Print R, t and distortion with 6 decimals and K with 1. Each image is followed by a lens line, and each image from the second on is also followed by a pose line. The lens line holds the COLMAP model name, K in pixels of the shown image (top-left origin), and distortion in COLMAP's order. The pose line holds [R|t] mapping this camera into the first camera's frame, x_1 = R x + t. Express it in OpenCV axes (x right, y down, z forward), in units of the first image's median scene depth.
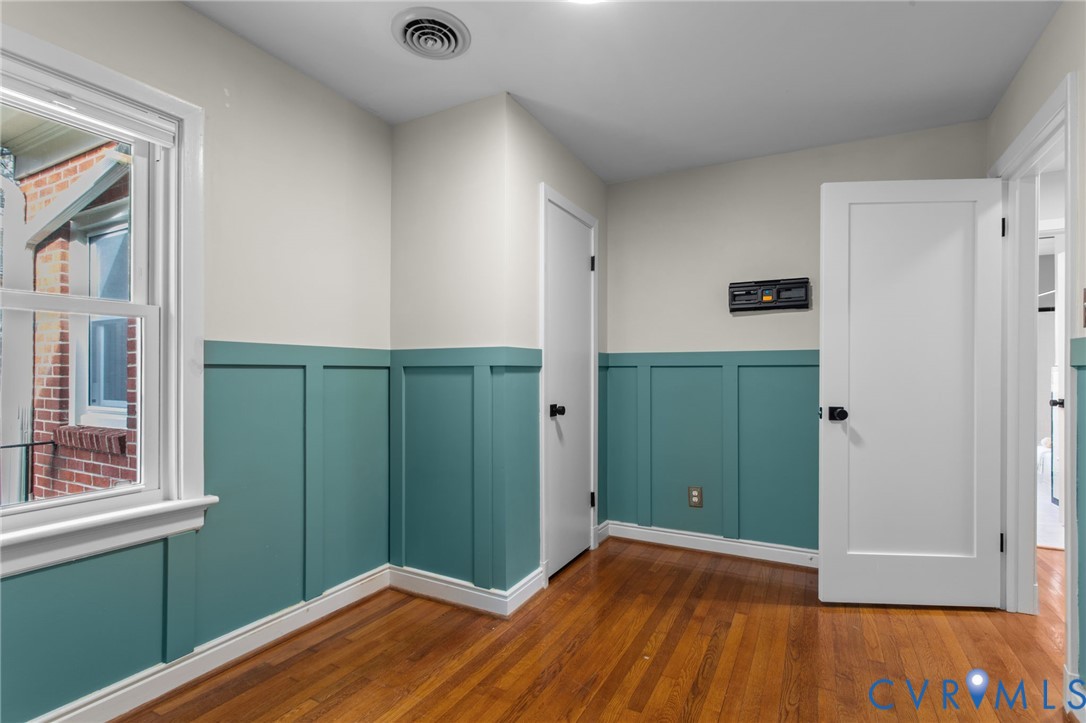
lens RADIAL K [[522.0, 0, 539.9], [0, 522.0, 375.4], [0, 0, 1]] dist [-0.000531, -0.000117]
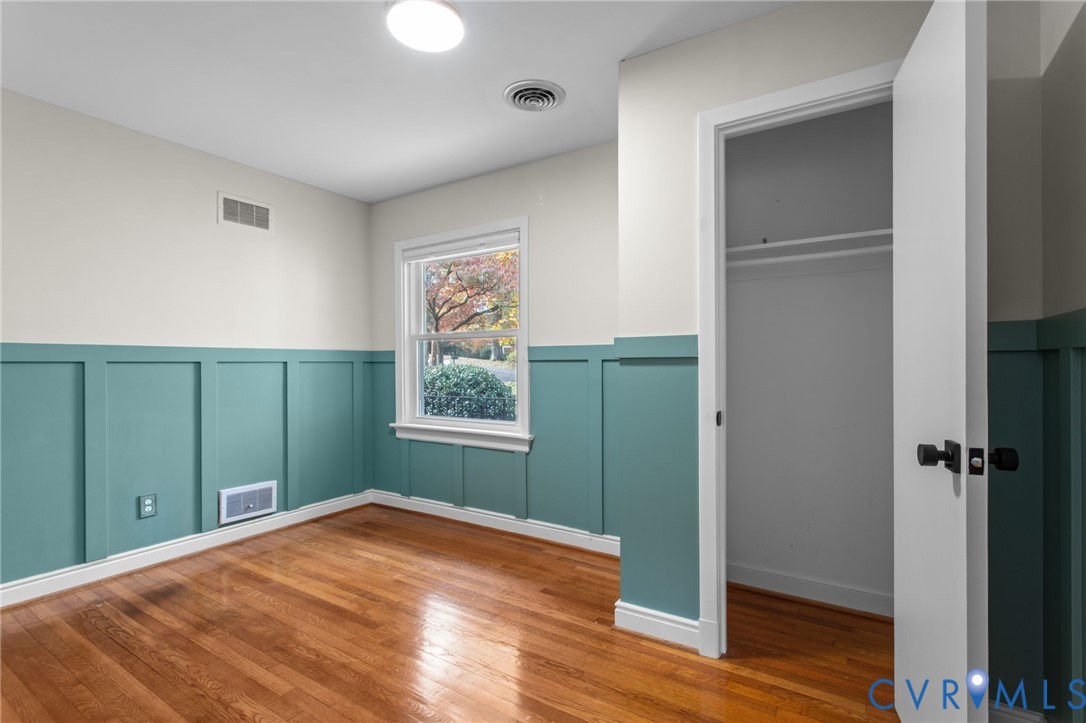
lens RADIAL K [[517.0, 0, 545.1], [0, 517.0, 359.3], [0, 0, 1]] dist [0.003501, 0.000506]
pose [[-0.072948, -0.001384, -0.997335, 1.059810], [0.001988, 0.999997, -0.001533, -0.019768], [0.997334, -0.002094, -0.072945, 1.143469]]
